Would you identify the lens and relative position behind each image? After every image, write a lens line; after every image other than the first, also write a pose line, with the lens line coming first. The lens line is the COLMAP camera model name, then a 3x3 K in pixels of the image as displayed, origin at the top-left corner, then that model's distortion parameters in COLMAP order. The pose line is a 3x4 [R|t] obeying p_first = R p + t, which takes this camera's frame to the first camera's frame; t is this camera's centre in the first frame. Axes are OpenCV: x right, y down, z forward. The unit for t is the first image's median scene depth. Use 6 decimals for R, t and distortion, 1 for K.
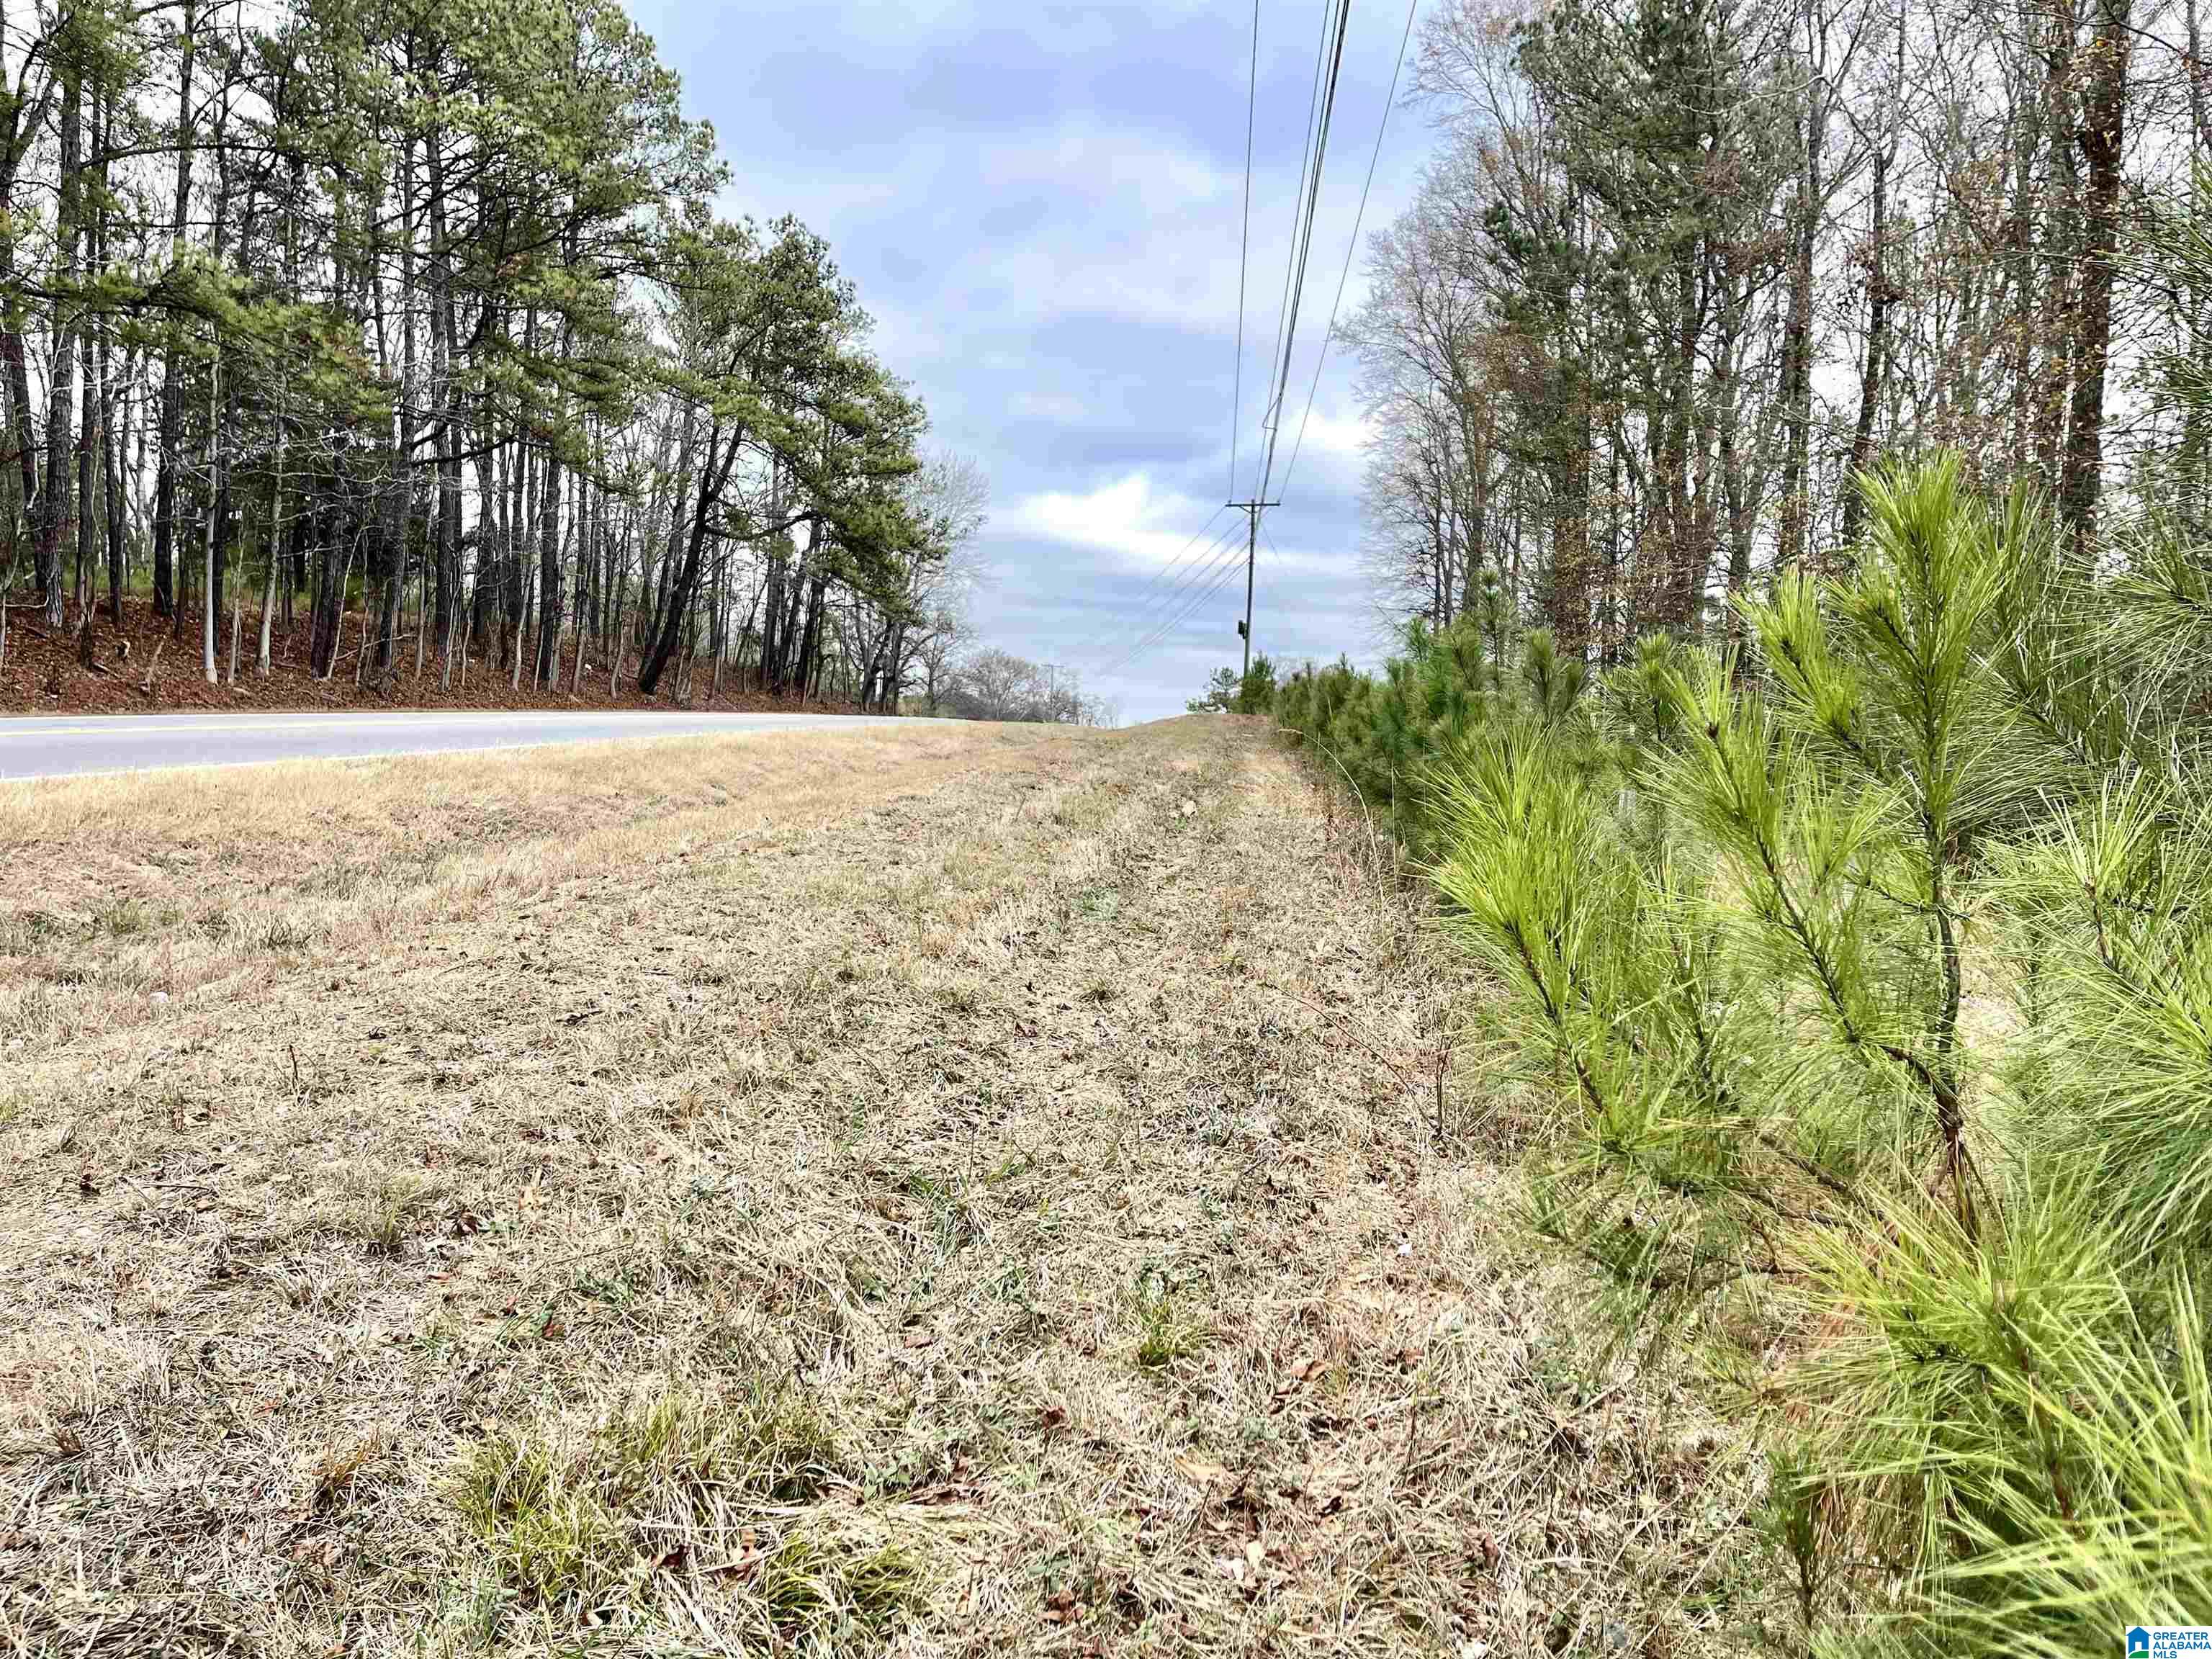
lens RADIAL K [[1719.6, 0, 1095.9], [0, 1719.6, 827.1], [0, 0, 1]] dist [0.095110, -0.010390]
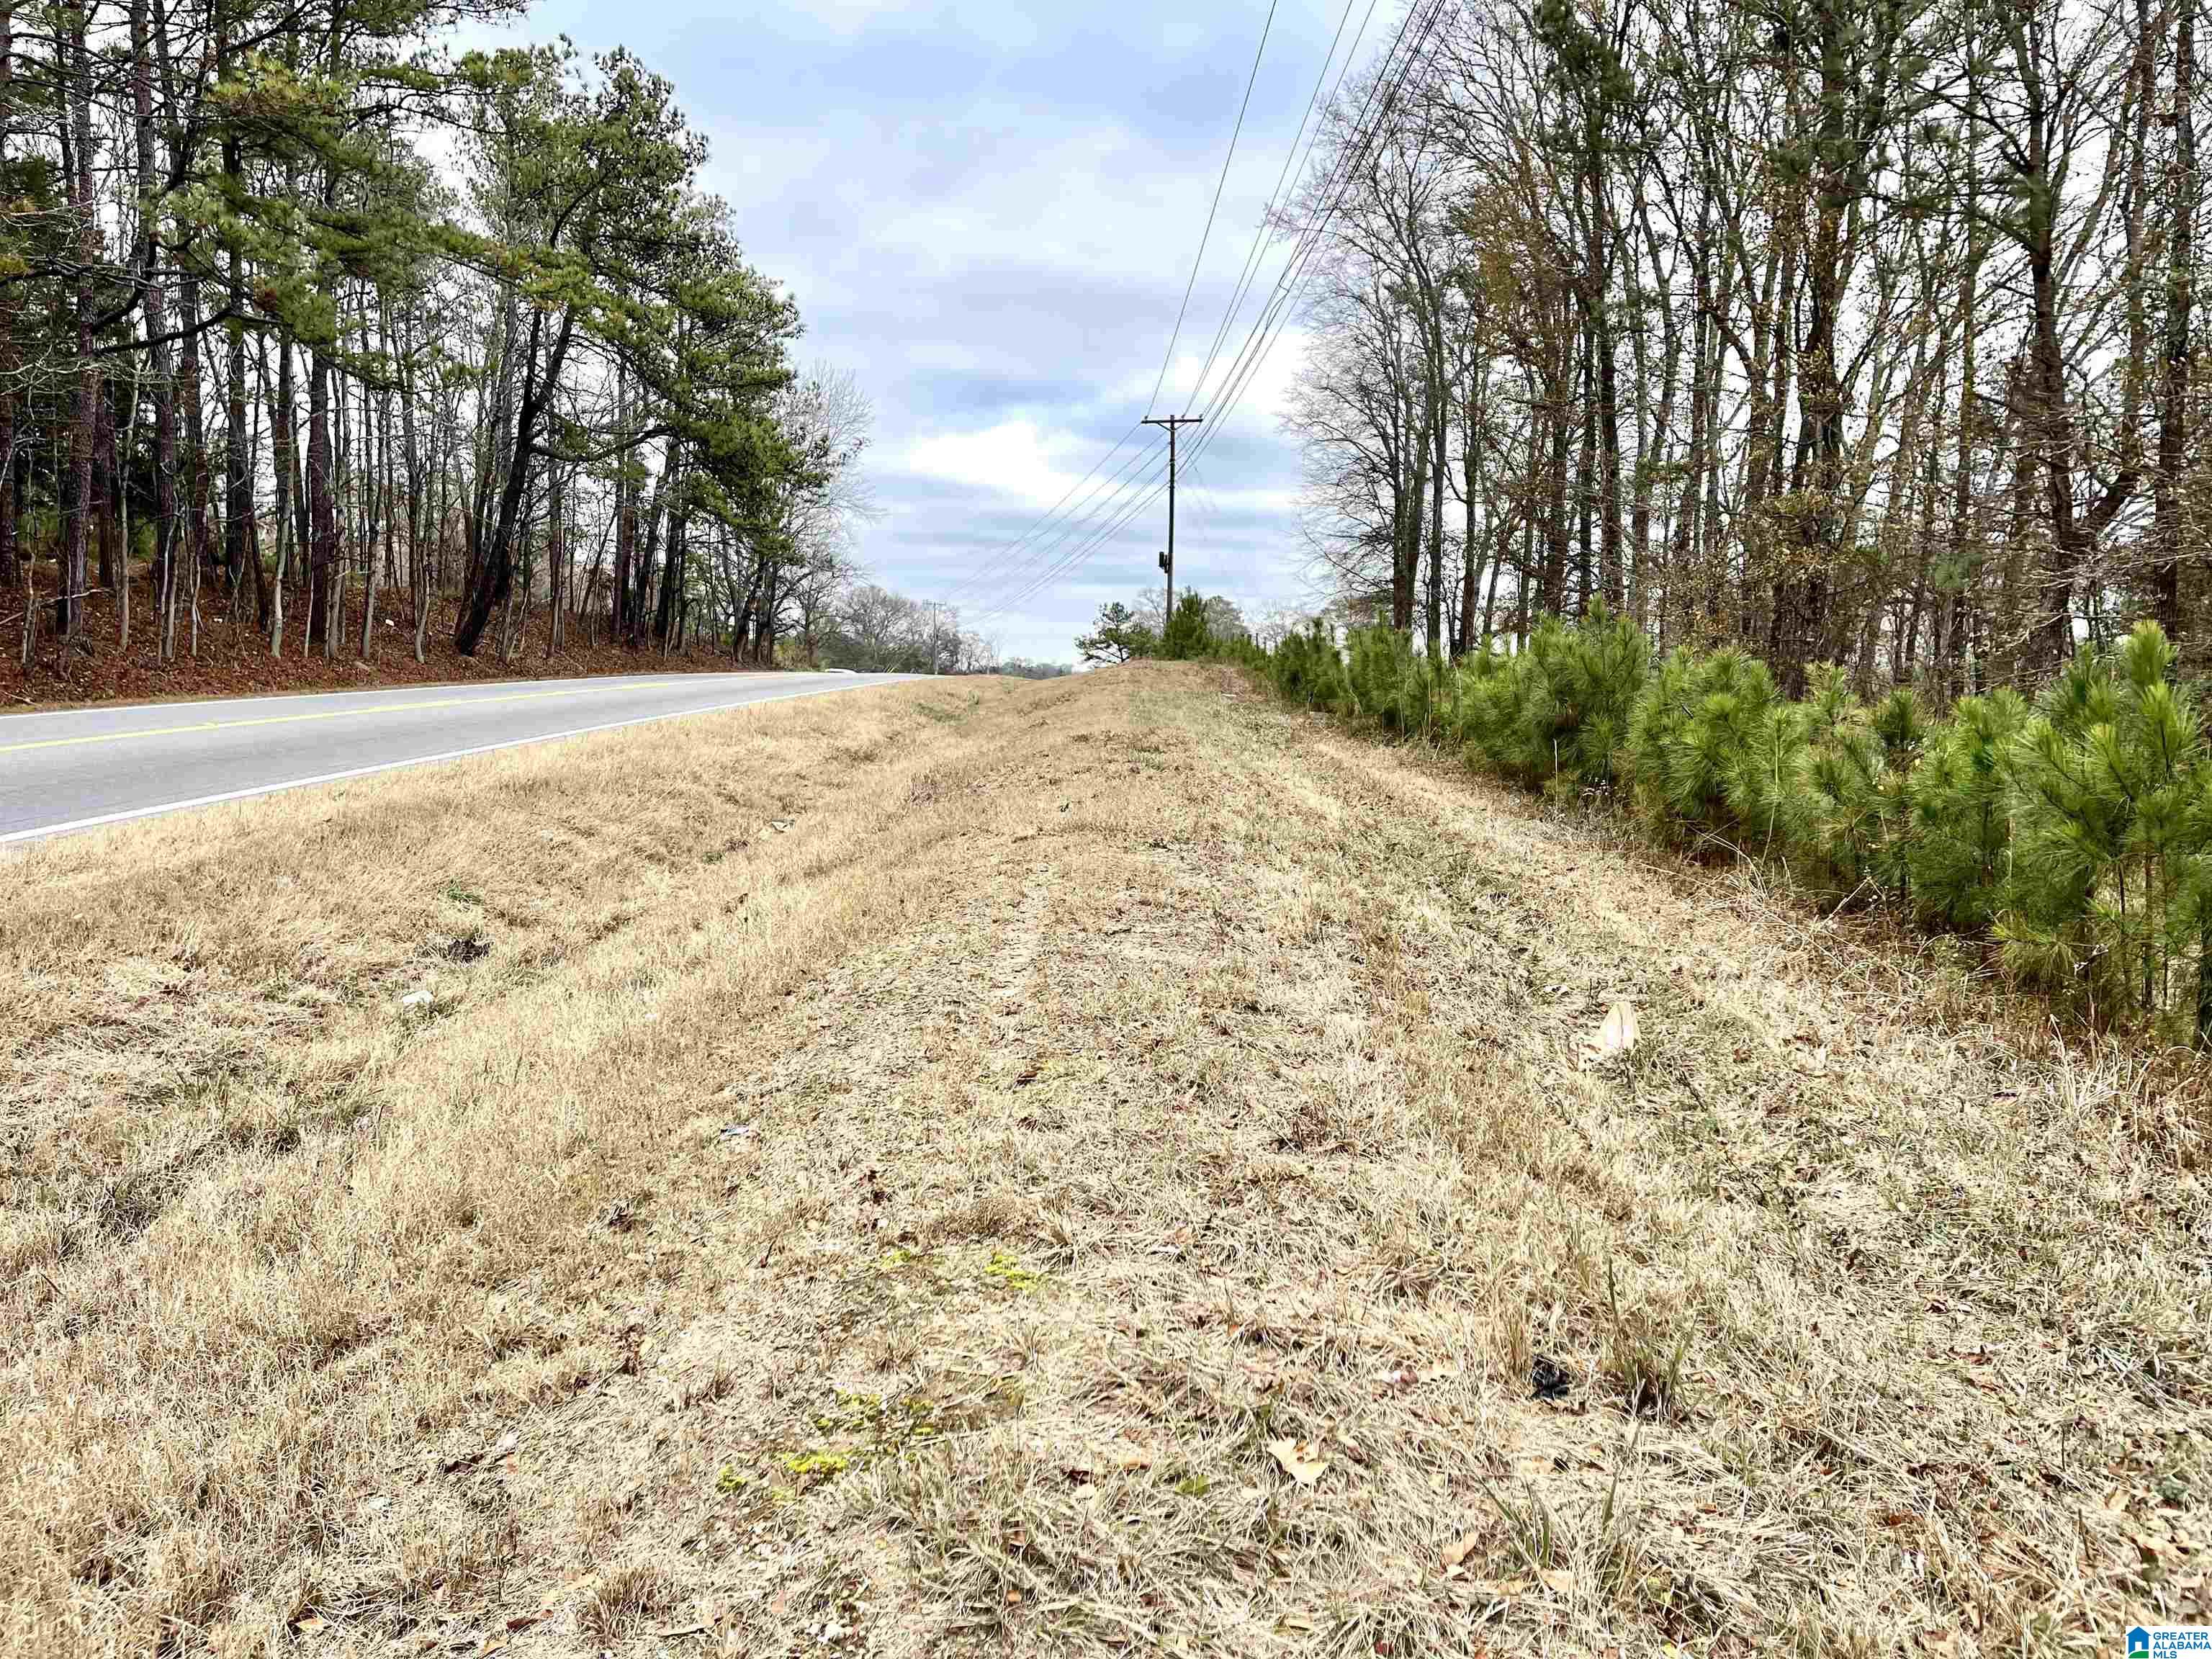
lens RADIAL K [[1625.4, 0, 1111.1], [0, 1625.4, 825.6], [0, 0, 1]] dist [0.037256, -0.032302]
pose [[0.995439, -0.031520, 0.090047, -0.024238], [0.027412, 0.998542, 0.046496, -0.019335], [-0.091381, -0.043815, 0.994852, 0.167097]]
